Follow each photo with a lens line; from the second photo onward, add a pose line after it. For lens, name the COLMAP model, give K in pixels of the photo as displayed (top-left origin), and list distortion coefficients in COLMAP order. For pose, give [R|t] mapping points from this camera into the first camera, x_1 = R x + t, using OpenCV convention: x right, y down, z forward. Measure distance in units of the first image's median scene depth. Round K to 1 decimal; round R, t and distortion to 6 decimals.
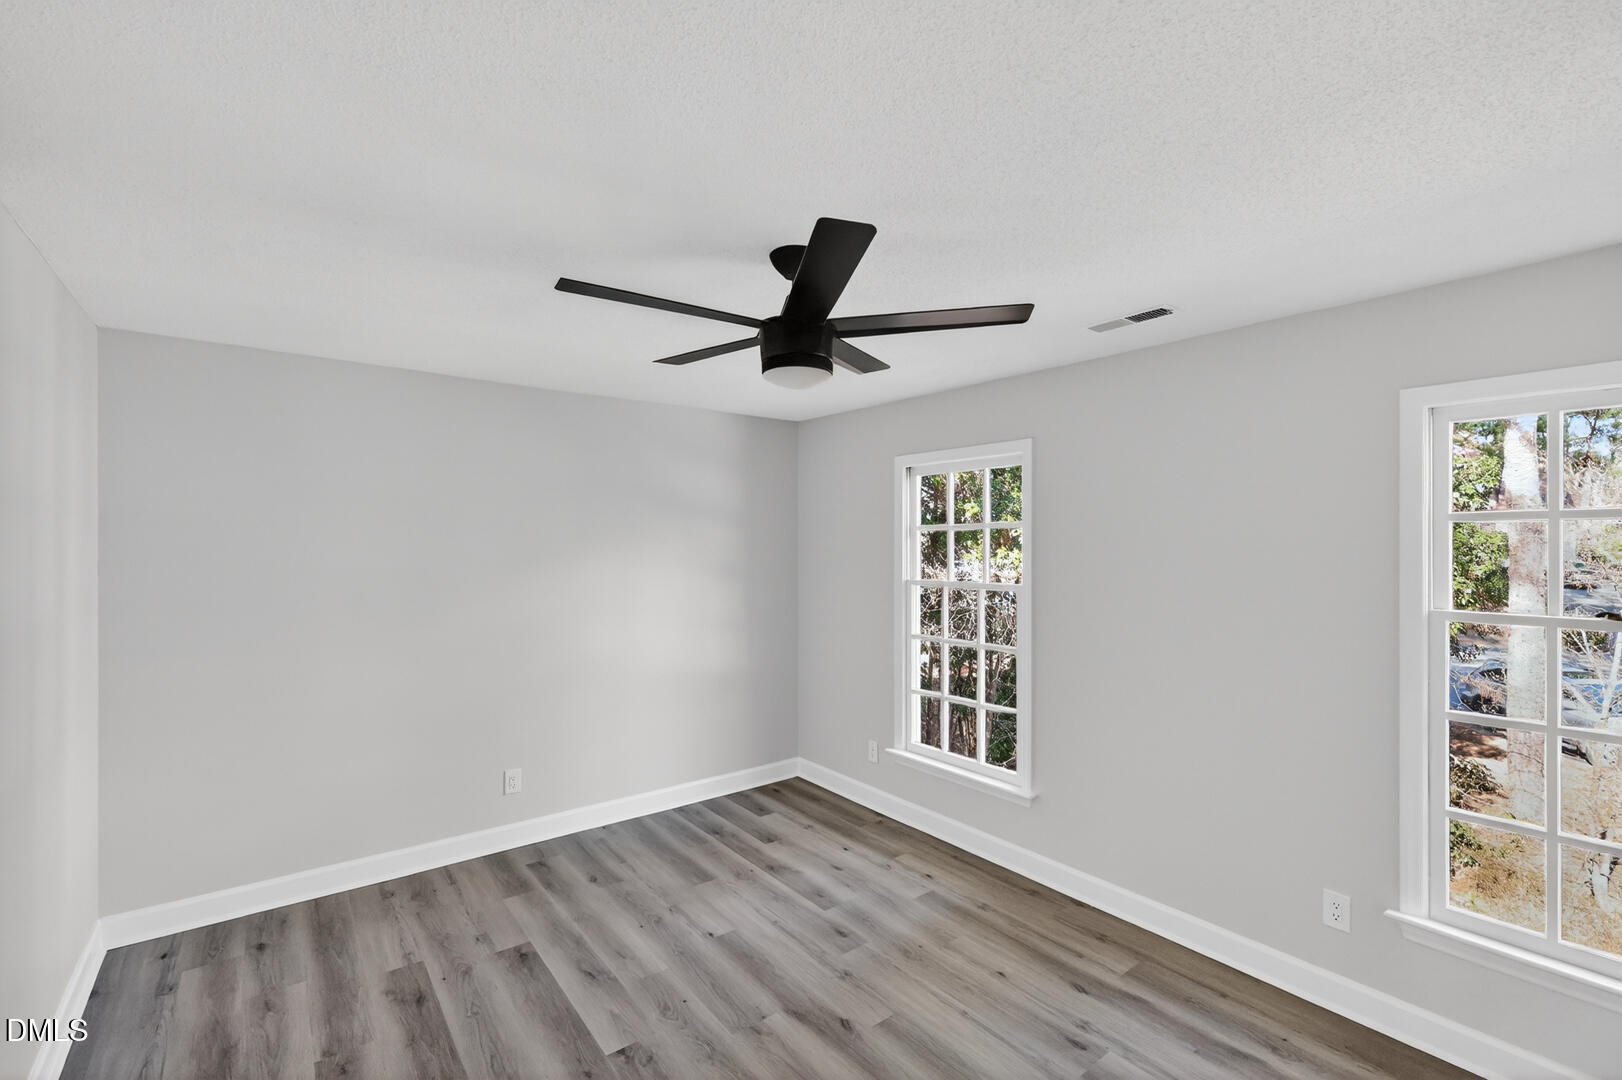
lens RADIAL K [[664.9, 0, 811.0], [0, 664.9, 540.0], [0, 0, 1]] dist [-0.001564, -0.000278]
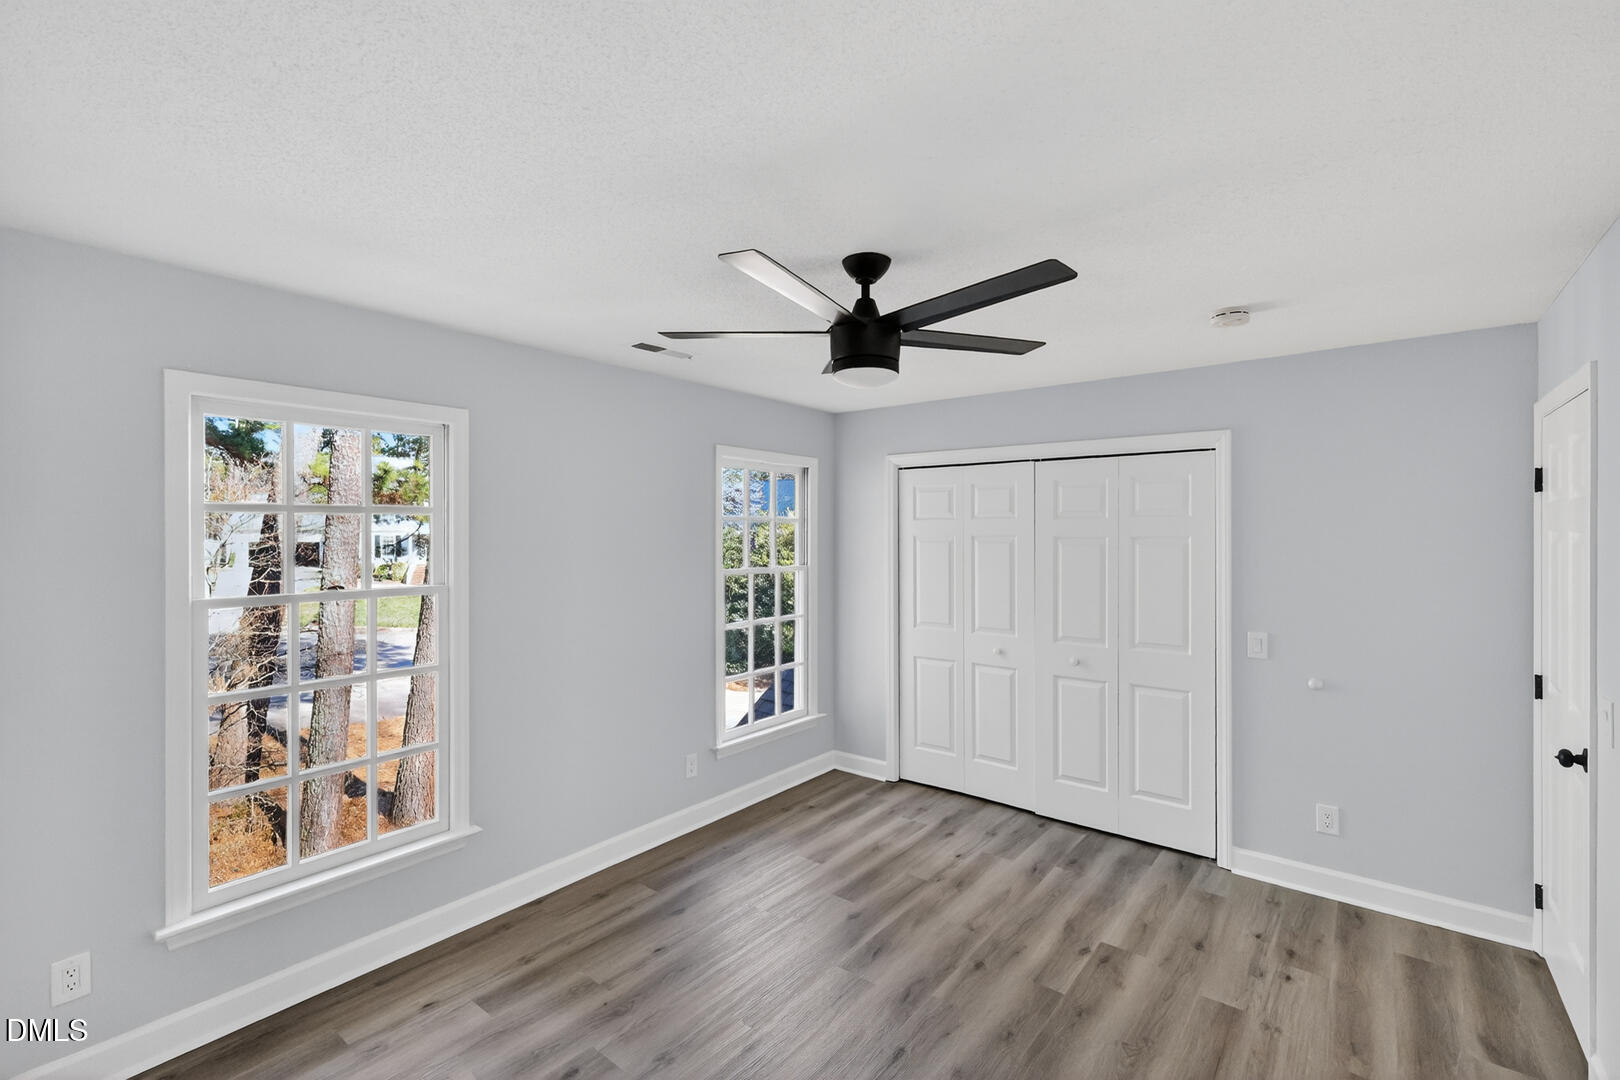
lens RADIAL K [[705.9, 0, 808.0], [0, 705.9, 532.0], [0, 0, 1]] dist [0.000453, -0.000544]
pose [[-0.208192, 0.000848, 0.978088, -0.687361], [-0.004020, 0.999990, -0.001723, 0.002310], [-0.978080, -0.004291, -0.208186, 0.819058]]
